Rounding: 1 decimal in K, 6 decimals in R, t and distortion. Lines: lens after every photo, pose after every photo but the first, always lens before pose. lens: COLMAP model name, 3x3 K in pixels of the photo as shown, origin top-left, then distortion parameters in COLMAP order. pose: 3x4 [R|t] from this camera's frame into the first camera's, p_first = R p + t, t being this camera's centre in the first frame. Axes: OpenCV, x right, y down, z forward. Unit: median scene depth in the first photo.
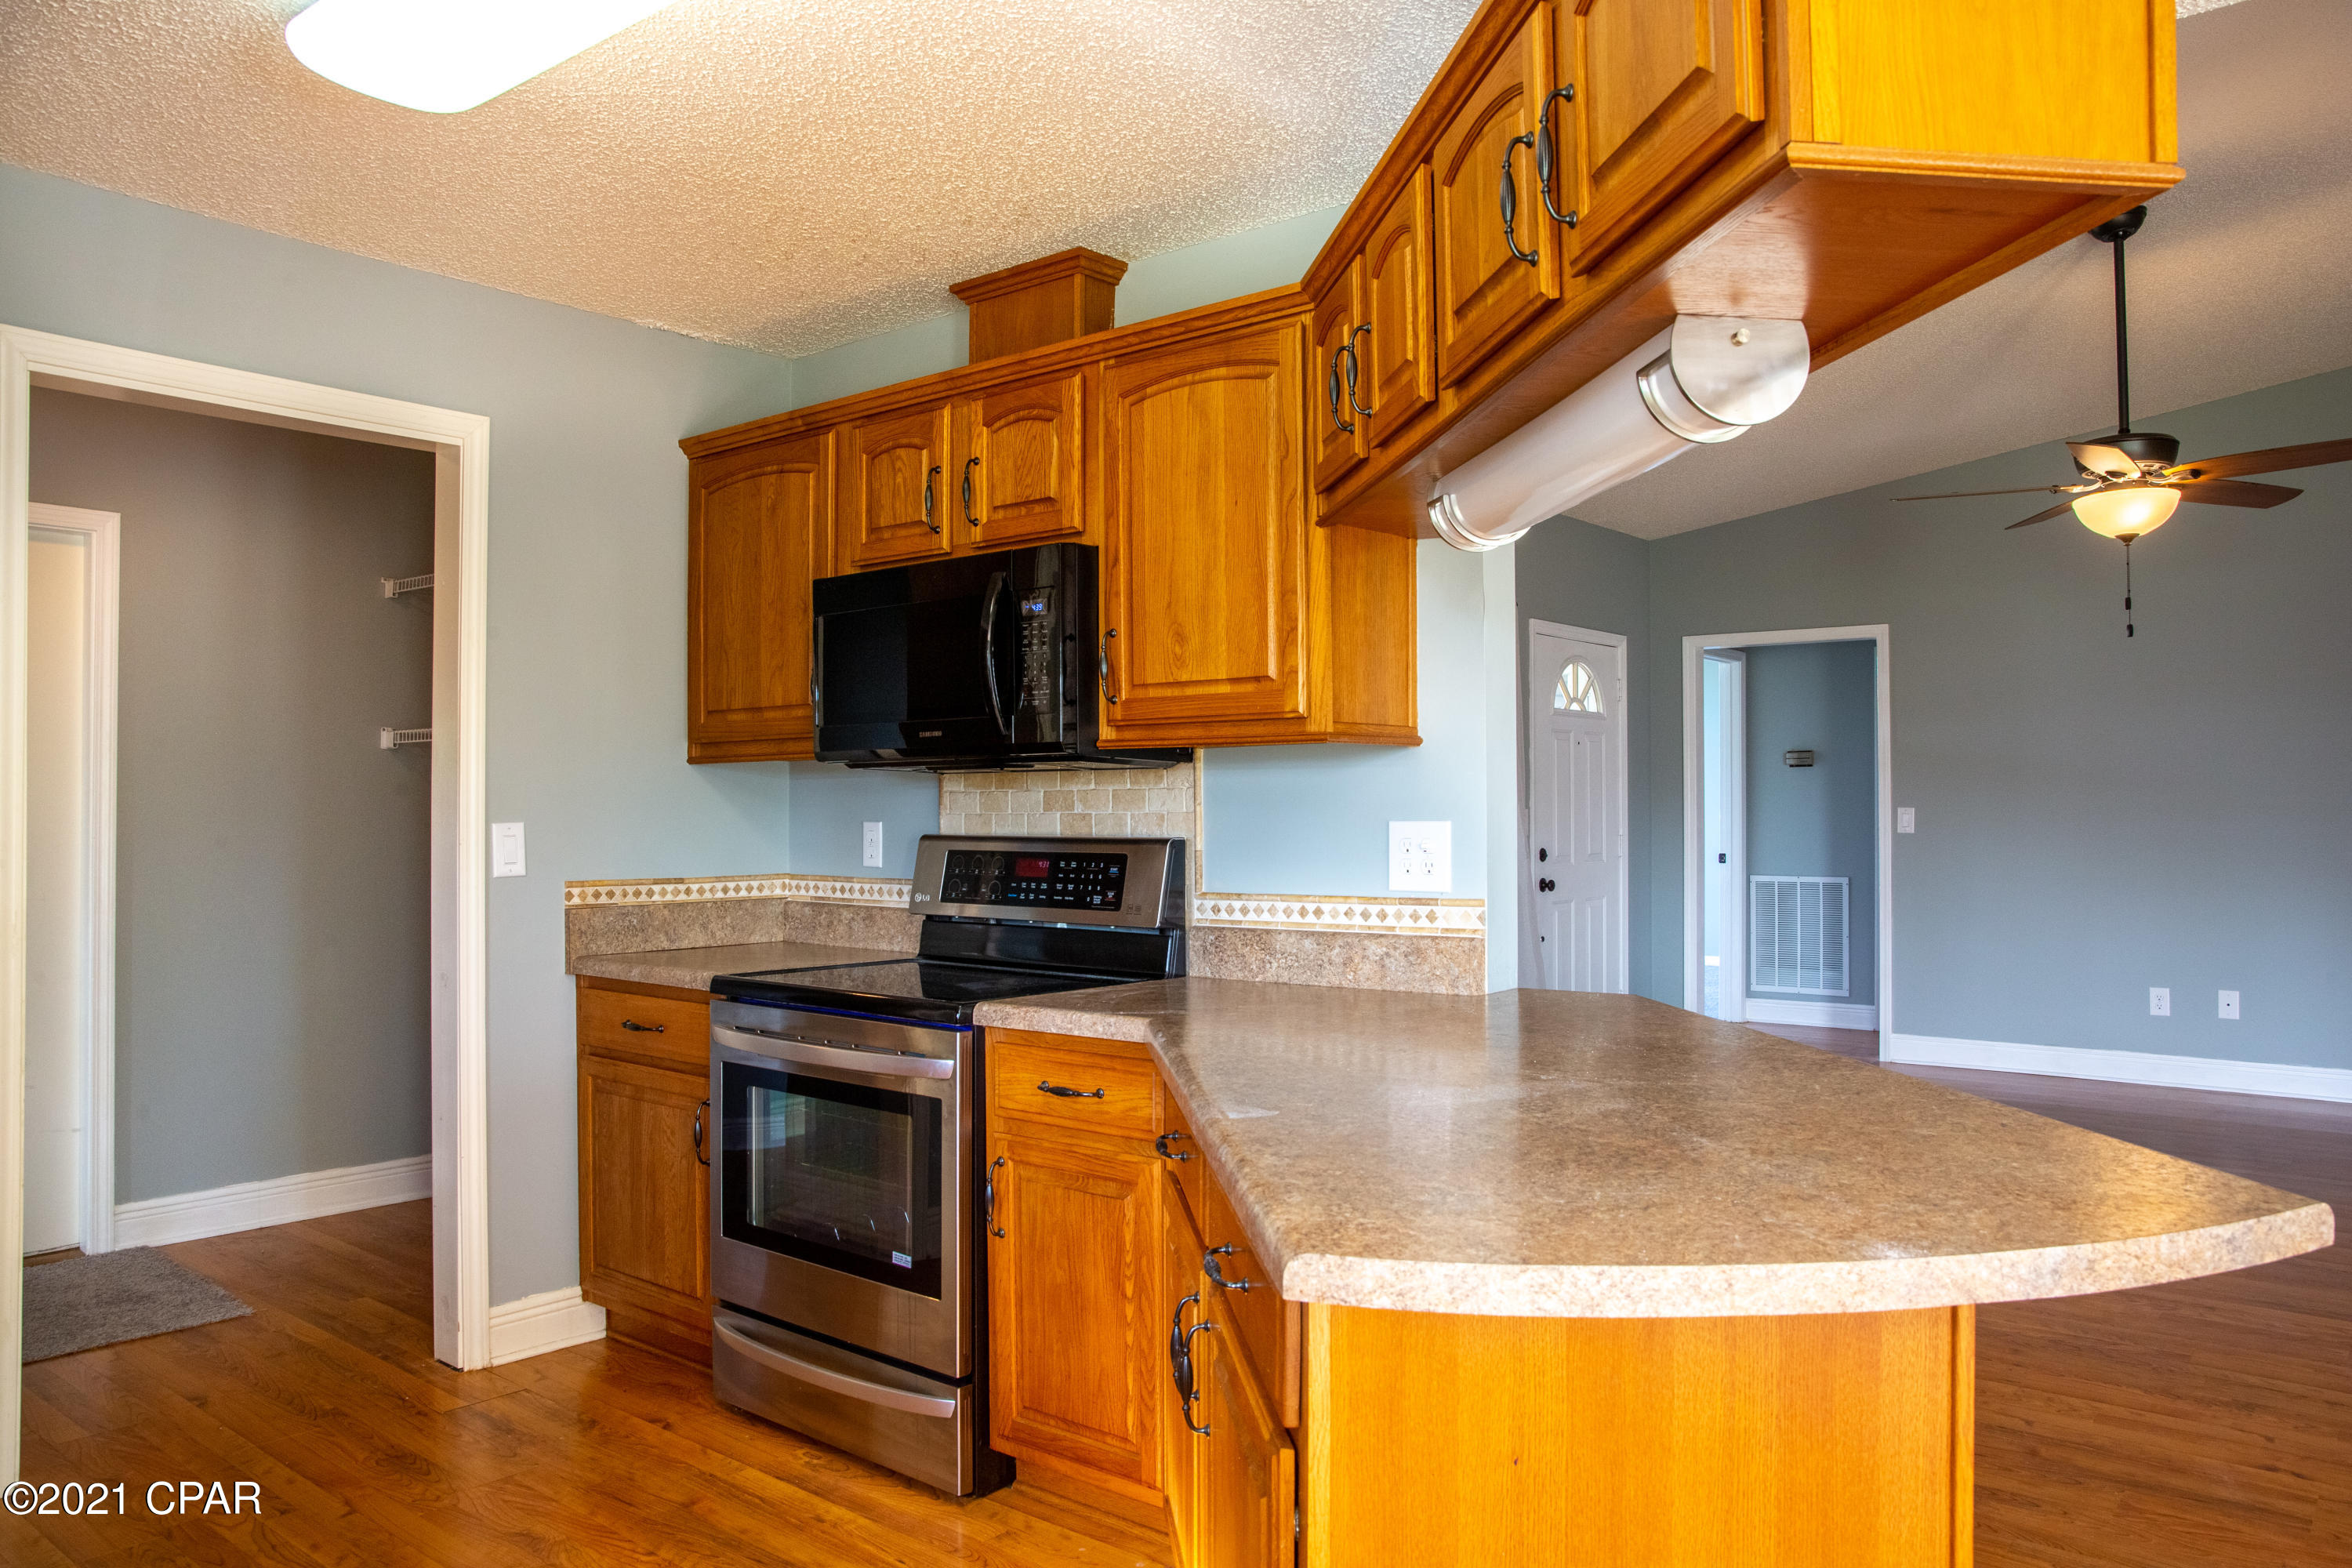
lens RADIAL K [[1614.6, 0, 1168.8], [0, 1614.6, 784.7], [0, 0, 1]] dist [-0.048859, 0.015377]
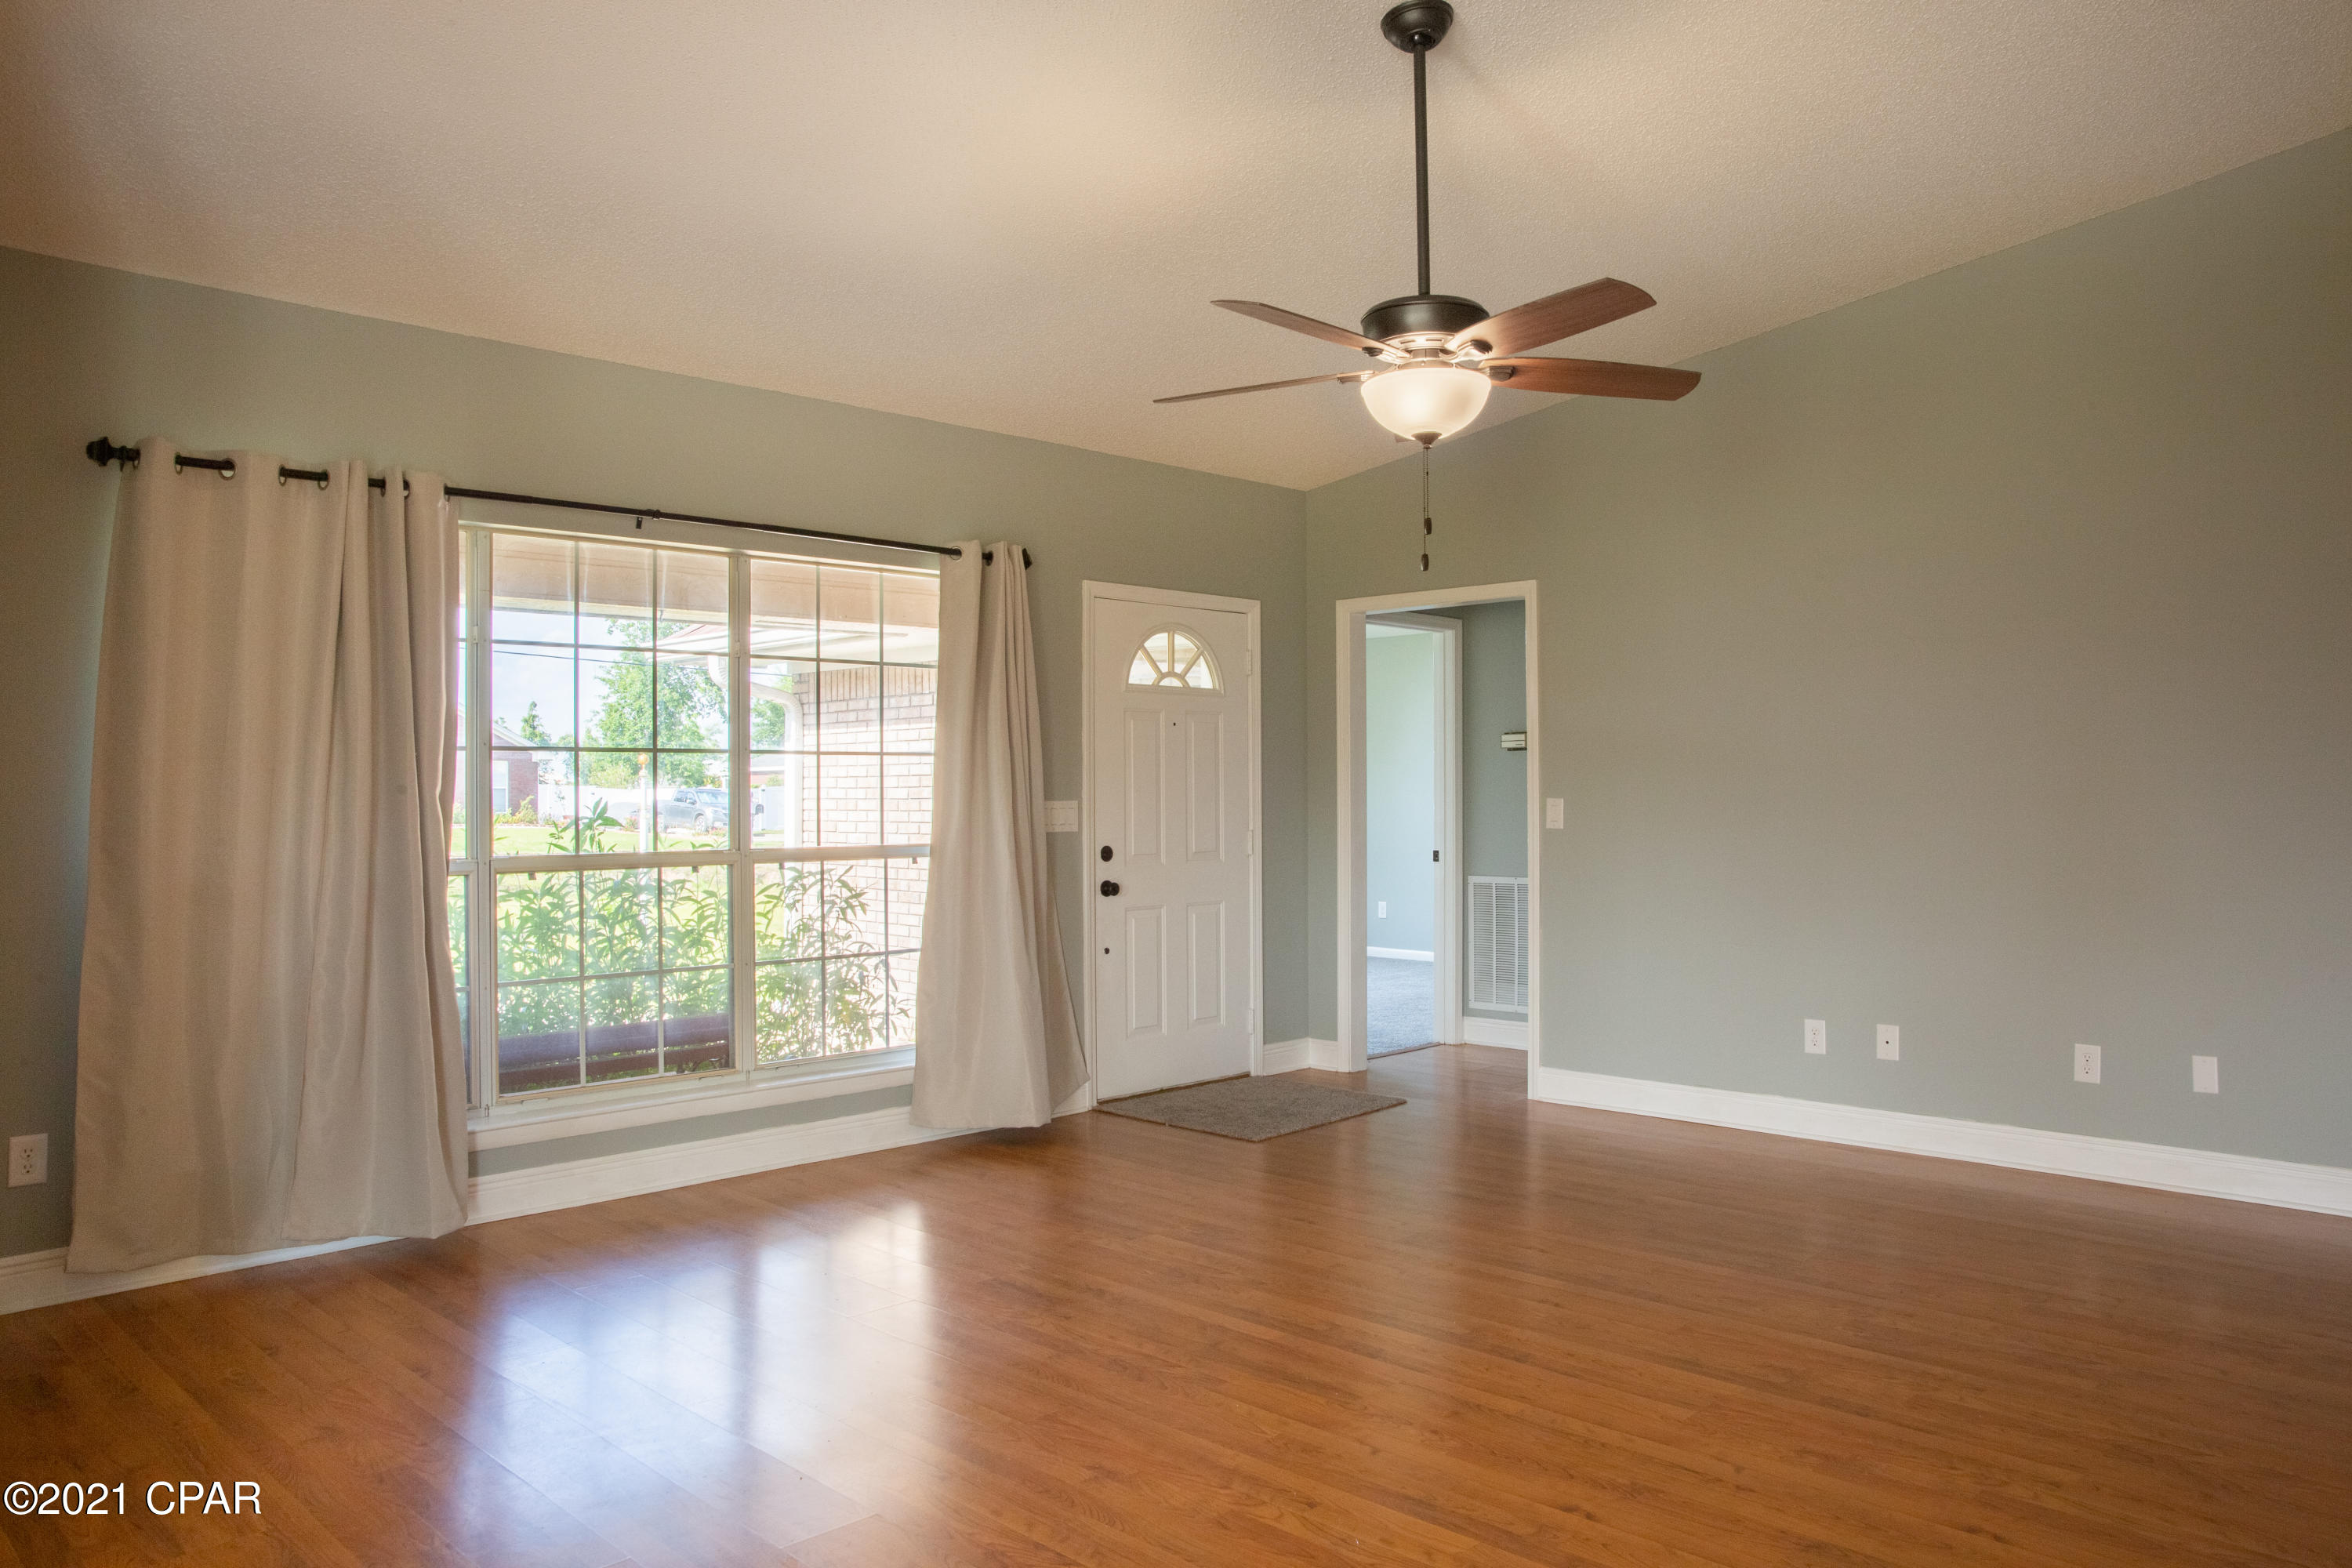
lens RADIAL K [[1575.0, 0, 1207.9], [0, 1575.0, 775.1], [0, 0, 1]] dist [-0.088456, 0.000038]
pose [[0.994345, -0.002870, -0.106163, 0.365427], [0.002917, 0.999996, 0.000283, 0.001369], [0.106162, -0.000591, 0.994349, 0.161829]]
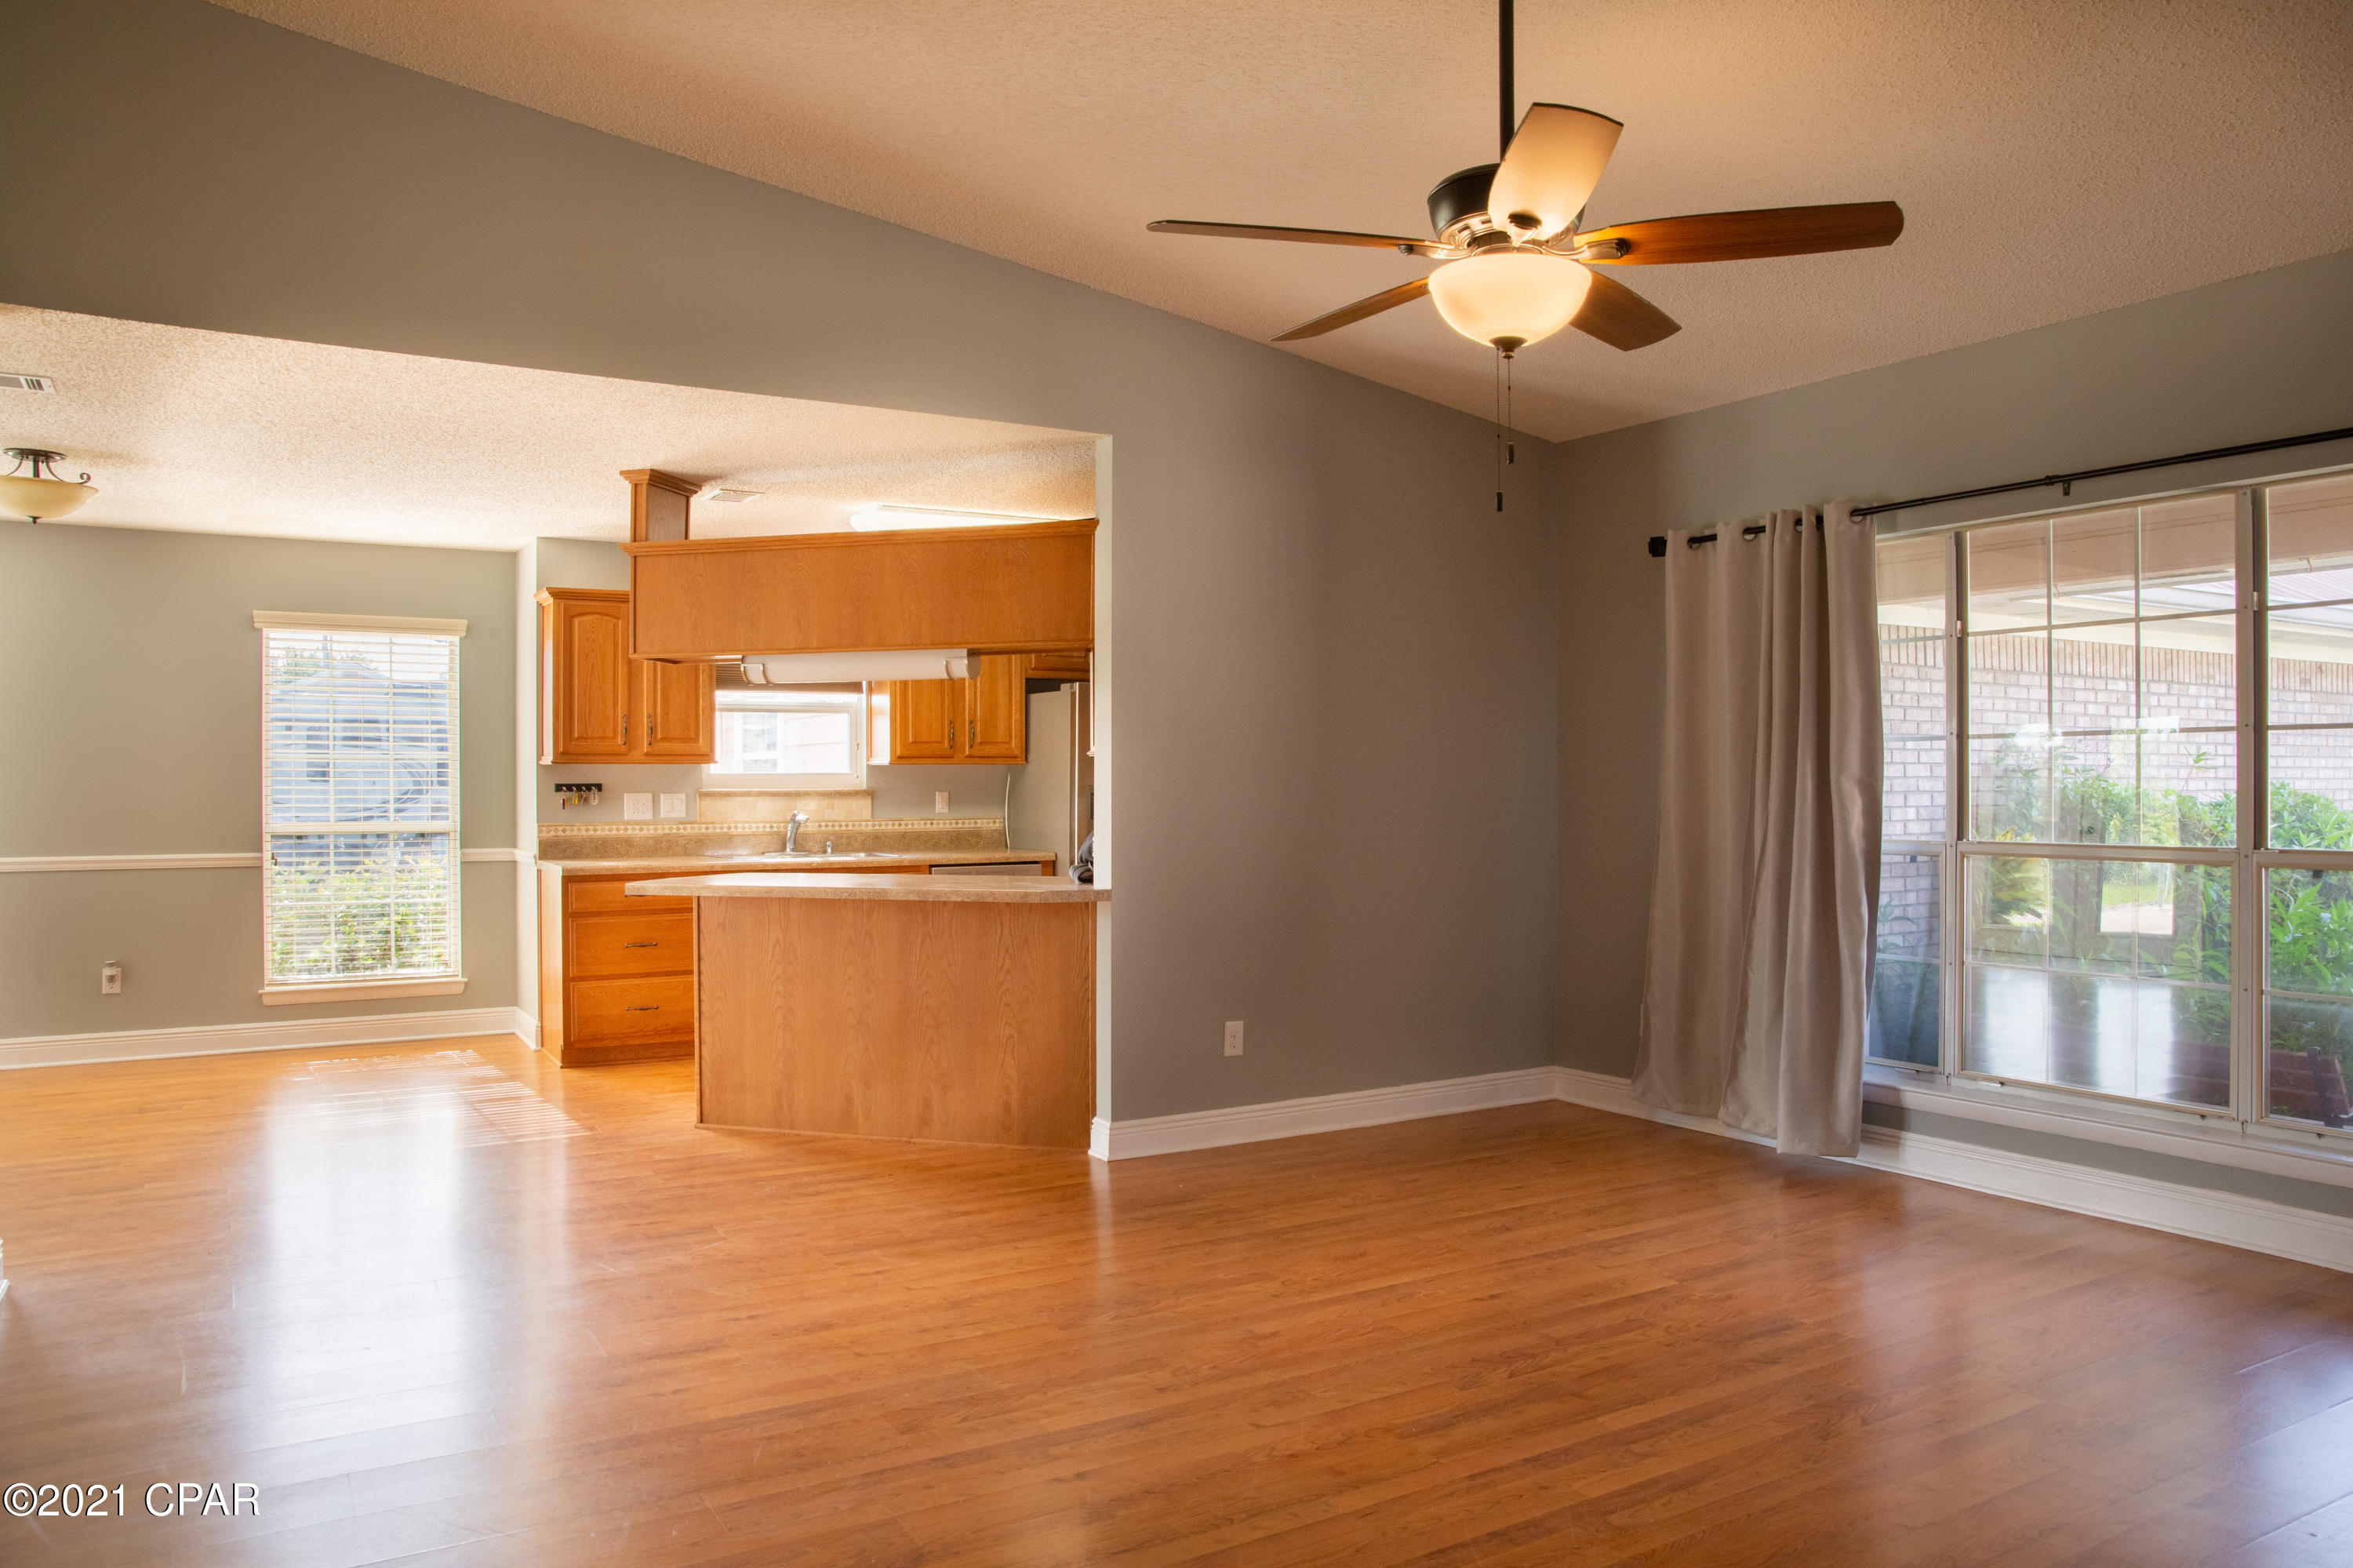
lens RADIAL K [[1575.7, 0, 1172.4], [0, 1575.7, 786.3], [0, 0, 1]] dist [-0.088456, 0.000038]
pose [[-0.330213, 0.011545, -0.943836, 0.770589], [0.016898, 0.999837, 0.006319, 0.001142], [0.943755, -0.013862, -0.330355, 0.688863]]
